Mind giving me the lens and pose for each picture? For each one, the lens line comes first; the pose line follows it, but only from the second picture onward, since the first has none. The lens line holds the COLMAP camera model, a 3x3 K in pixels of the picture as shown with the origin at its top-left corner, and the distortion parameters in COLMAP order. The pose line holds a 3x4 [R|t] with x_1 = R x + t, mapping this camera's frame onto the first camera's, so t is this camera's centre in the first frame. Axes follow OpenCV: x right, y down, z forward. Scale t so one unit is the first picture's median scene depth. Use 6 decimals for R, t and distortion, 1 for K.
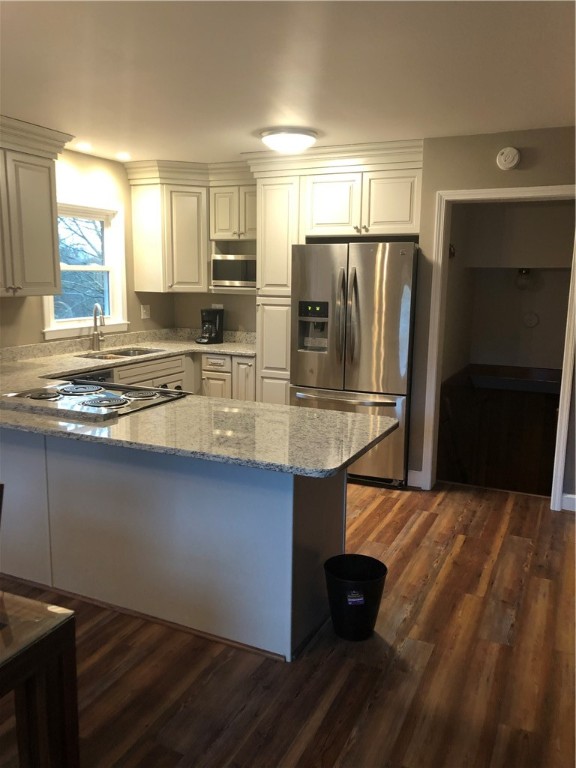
lens RADIAL K [[631.4, 0, 288.0], [0, 631.4, 384.0], [0, 0, 1]] dist [0.039584, -0.014301]
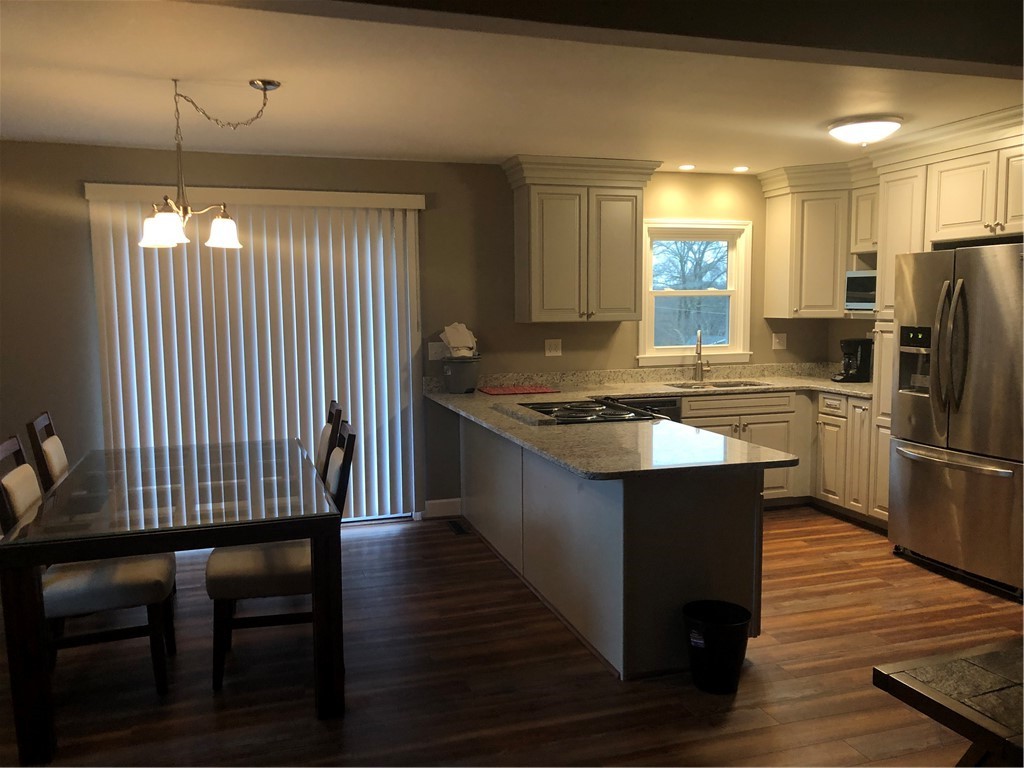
lens RADIAL K [[841.9, 0, 513.0], [0, 841.9, 388.3], [0, 0, 1]] dist [0.039584, -0.014301]
pose [[0.683827, 0.054481, -0.727608, 0.408623], [-0.106917, 0.993926, -0.026062, 0.018558], [0.721768, 0.095616, 0.685498, -0.036047]]
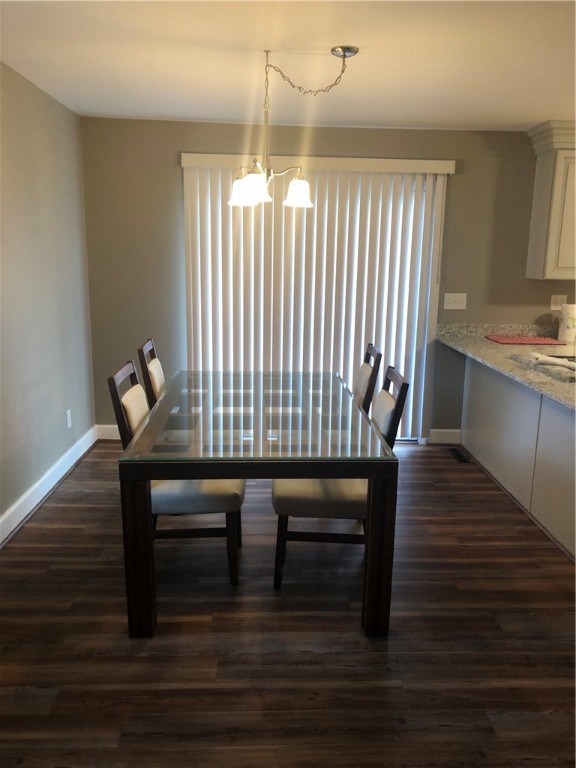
lens RADIAL K [[631.4, 0, 288.0], [0, 631.4, 384.0], [0, 0, 1]] dist [0.039584, -0.014301]
pose [[0.462501, 0.177027, -0.868766, 0.267480], [-0.167609, 0.979653, 0.110394, 0.009082], [0.870632, 0.094556, 0.482761, -0.018041]]
